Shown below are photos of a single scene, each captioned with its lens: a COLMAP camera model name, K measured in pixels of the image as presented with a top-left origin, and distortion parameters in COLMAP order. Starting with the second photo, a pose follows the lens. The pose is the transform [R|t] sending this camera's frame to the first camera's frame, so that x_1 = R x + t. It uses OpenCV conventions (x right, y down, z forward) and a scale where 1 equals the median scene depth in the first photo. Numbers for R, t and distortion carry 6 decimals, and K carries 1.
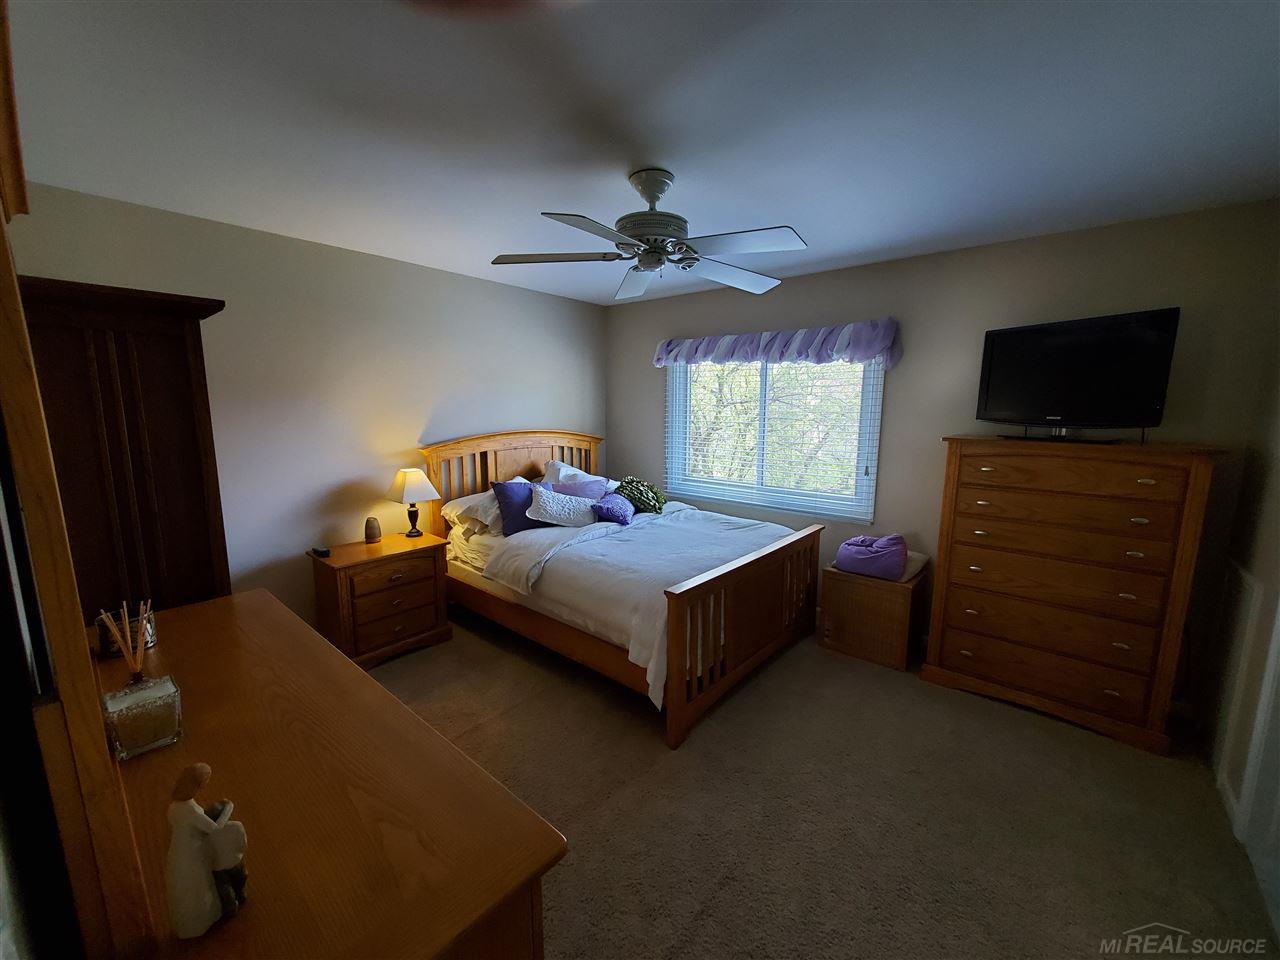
lens RADIAL K [[509.3, 0, 640.0], [0, 509.3, 480.0], [0, 0, 1]] dist [-0.000096, -0.000020]
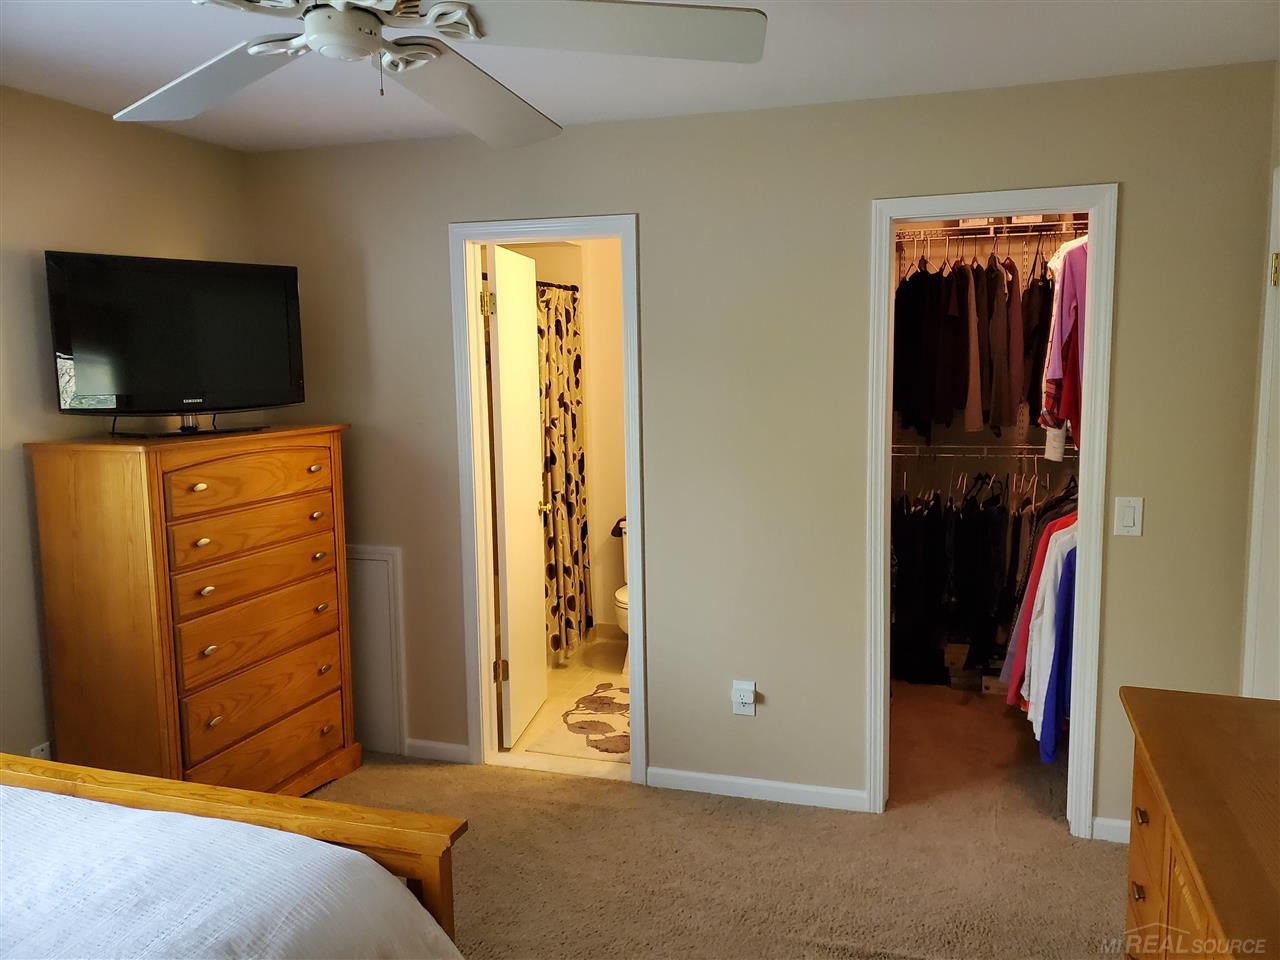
lens RADIAL K [[982.4, 0, 640.0], [0, 982.4, 480.0], [0, 0, 1]] dist [0.007145, 0.004548]
pose [[-0.370438, -0.114337, 0.921793, -0.635194], [0.143690, 0.973395, 0.178482, -0.170637], [-0.917676, 0.198569, -0.344153, 0.945176]]
